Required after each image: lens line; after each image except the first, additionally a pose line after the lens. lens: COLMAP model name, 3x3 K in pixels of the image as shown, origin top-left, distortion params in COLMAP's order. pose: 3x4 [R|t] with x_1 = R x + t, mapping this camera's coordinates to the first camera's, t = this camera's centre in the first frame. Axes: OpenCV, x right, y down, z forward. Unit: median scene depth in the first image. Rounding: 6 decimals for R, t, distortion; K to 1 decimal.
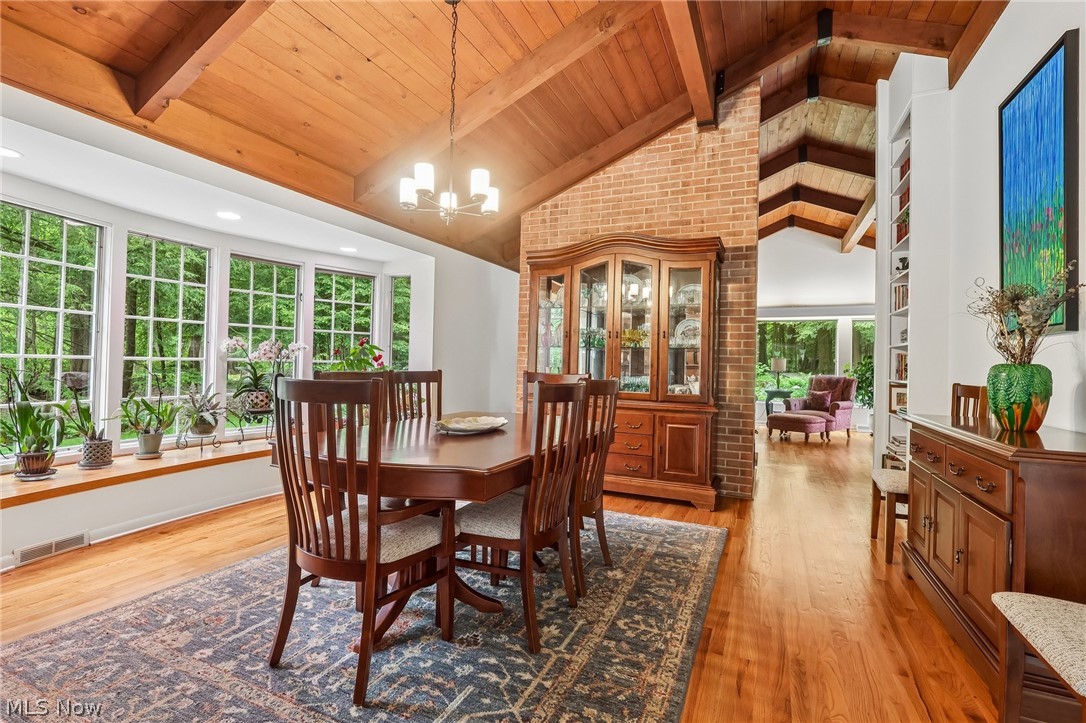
lens RADIAL K [[502.5, 0, 543.4], [0, 502.5, 357.3], [0, 0, 1]] dist [-0.001657, 0.000001]
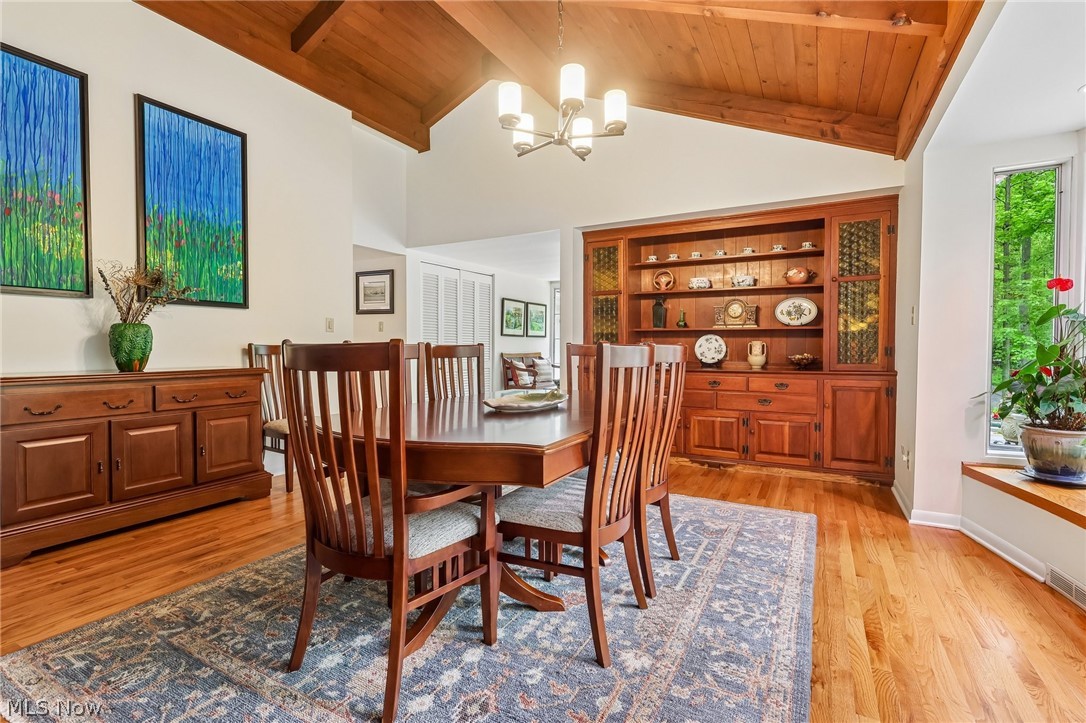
lens RADIAL K [[502.5, 0, 543.0], [0, 502.5, 360.5], [0, 0, 1]] dist [-0.001657, 0.000001]
pose [[-0.996211, -0.034285, 0.079928, -0.222509], [-0.032928, 0.999291, 0.018234, 0.043556], [-0.080497, 0.015533, -0.996634, 1.734929]]
